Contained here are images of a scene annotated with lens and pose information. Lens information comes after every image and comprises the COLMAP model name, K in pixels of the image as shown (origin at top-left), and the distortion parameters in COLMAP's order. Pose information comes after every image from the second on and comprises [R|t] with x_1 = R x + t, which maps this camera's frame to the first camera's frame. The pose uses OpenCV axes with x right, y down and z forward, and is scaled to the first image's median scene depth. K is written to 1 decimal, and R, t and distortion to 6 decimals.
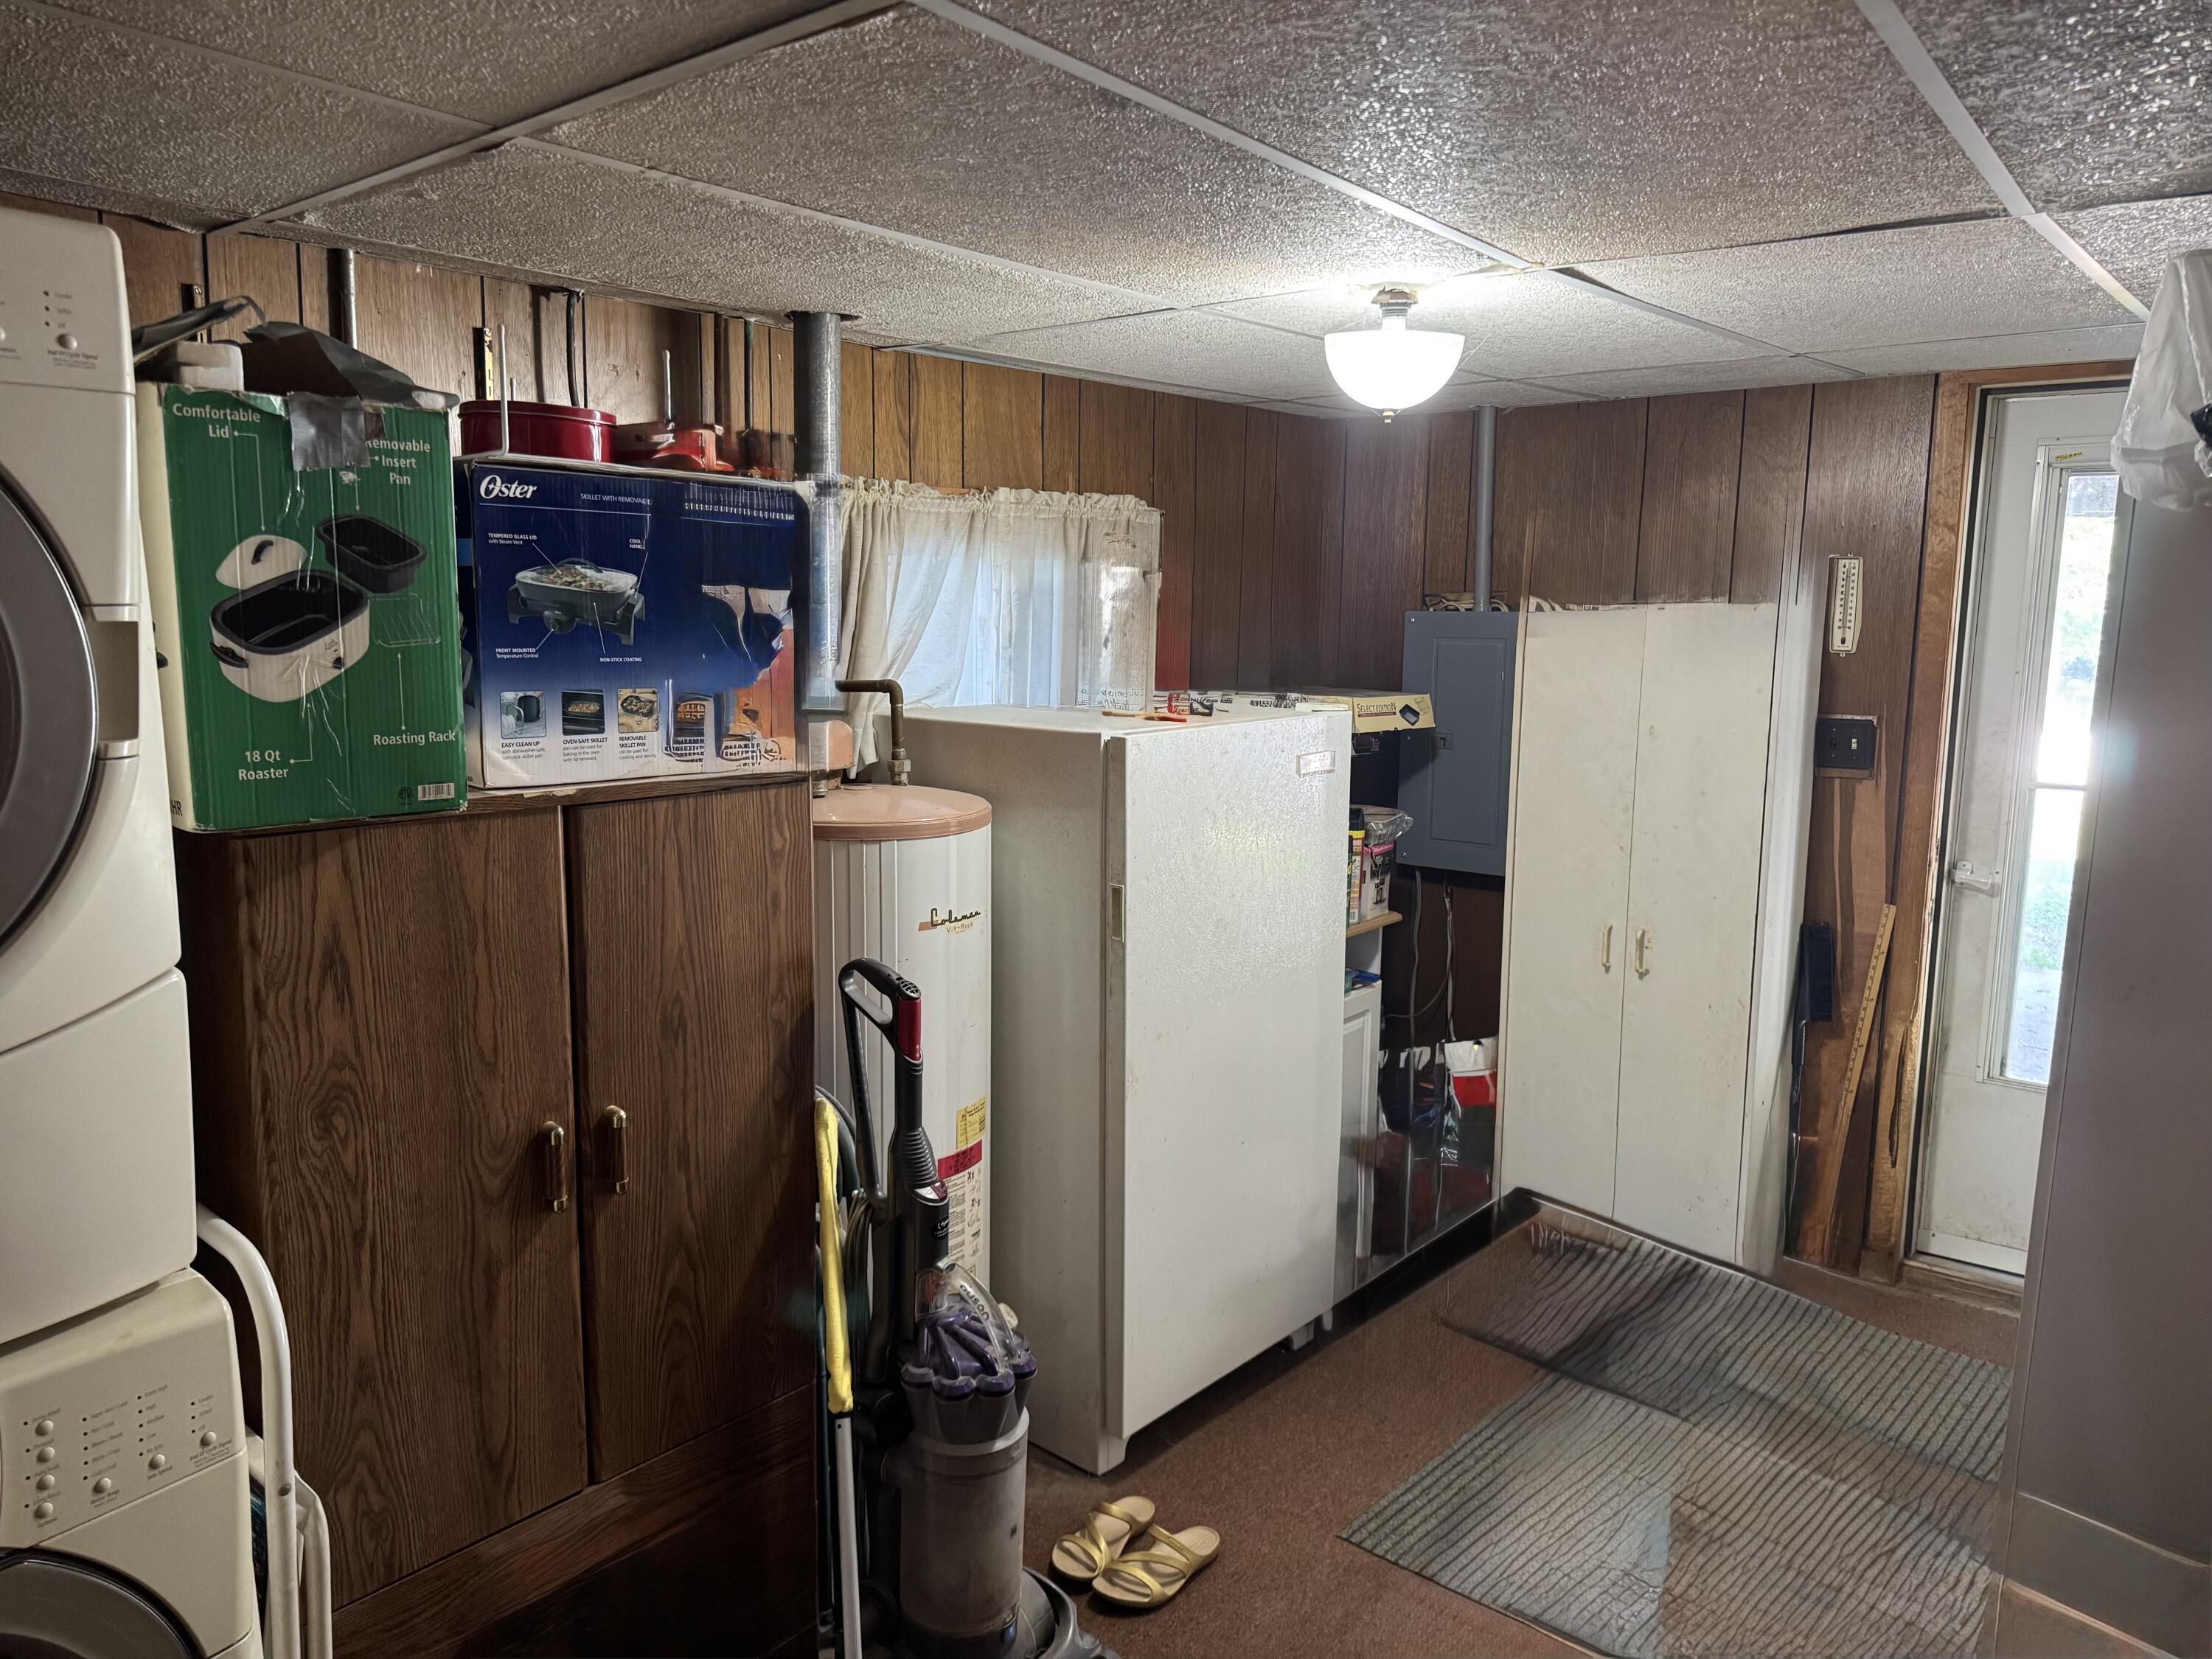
lens RADIAL K [[1540.4, 0, 1111.0], [0, 1540.4, 835.3], [0, 0, 1]] dist [0.167377, -0.305210]
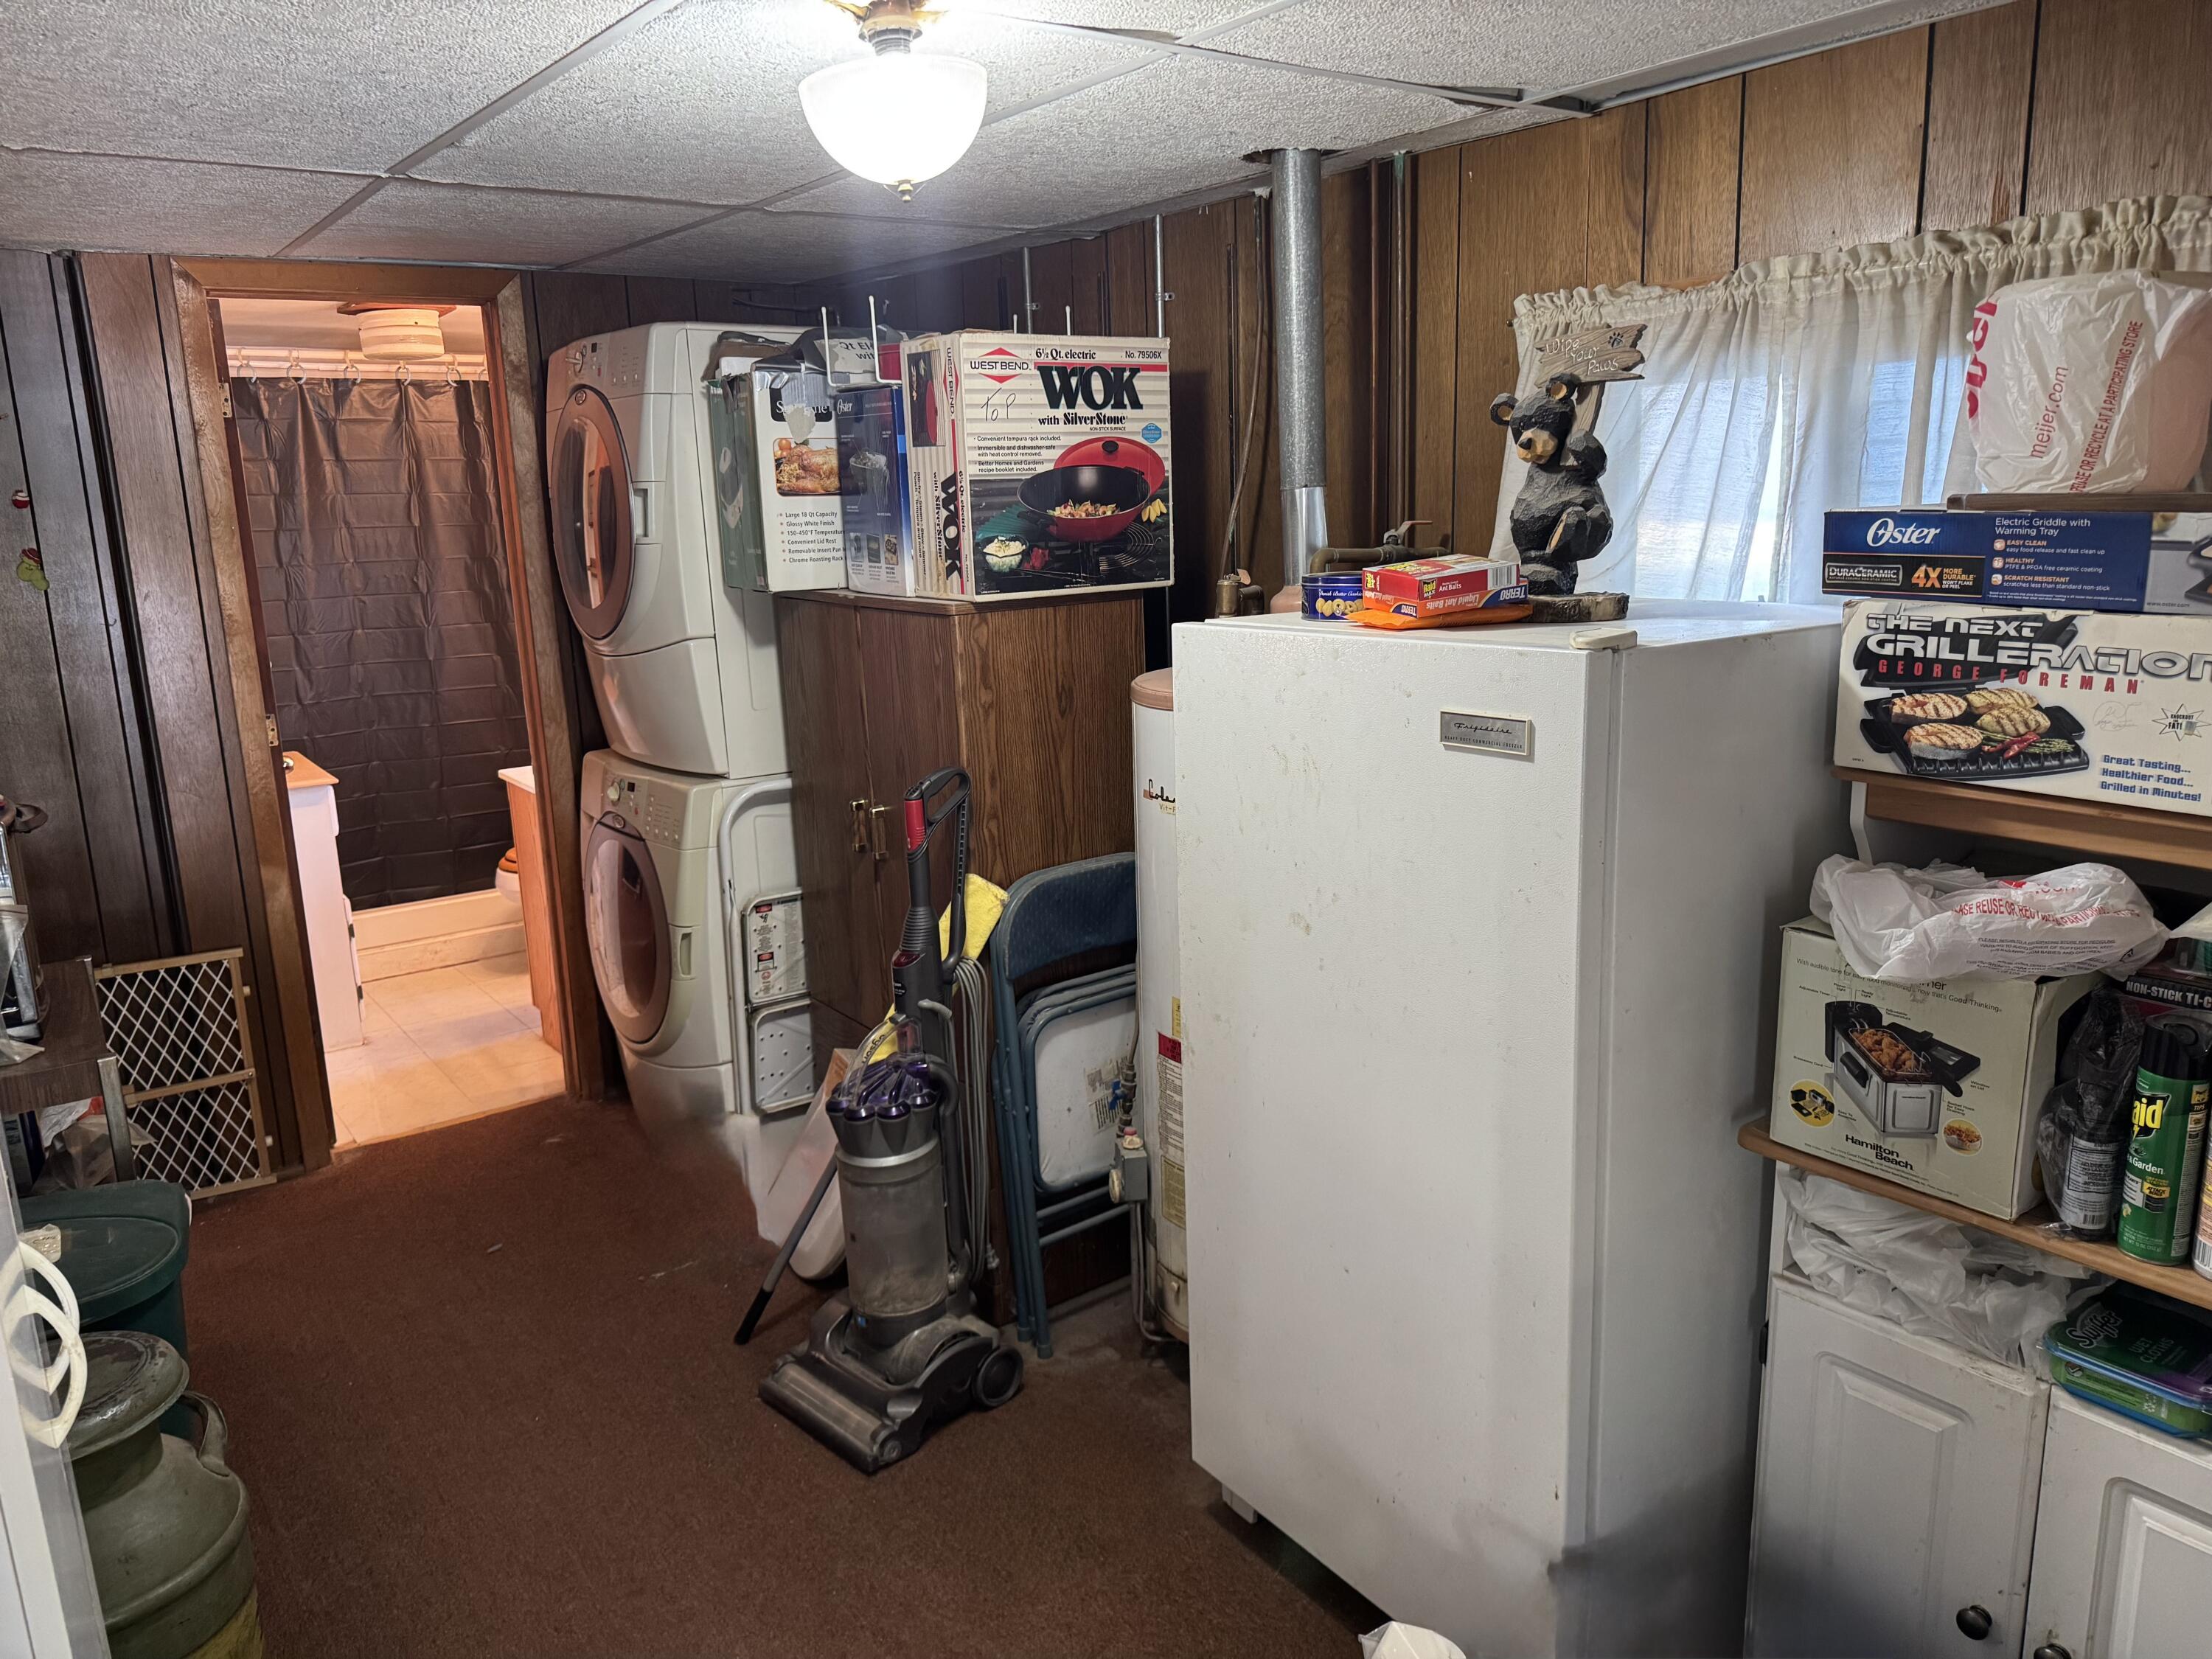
lens RADIAL K [[1540.4, 0, 1111.0], [0, 1540.4, 835.3], [0, 0, 1]] dist [0.167377, -0.305210]
pose [[-0.193432, 0.219641, -0.956212, 1.117170], [-0.117528, 0.962414, 0.244840, -0.203065], [0.974049, 0.159742, -0.160348, 1.471528]]
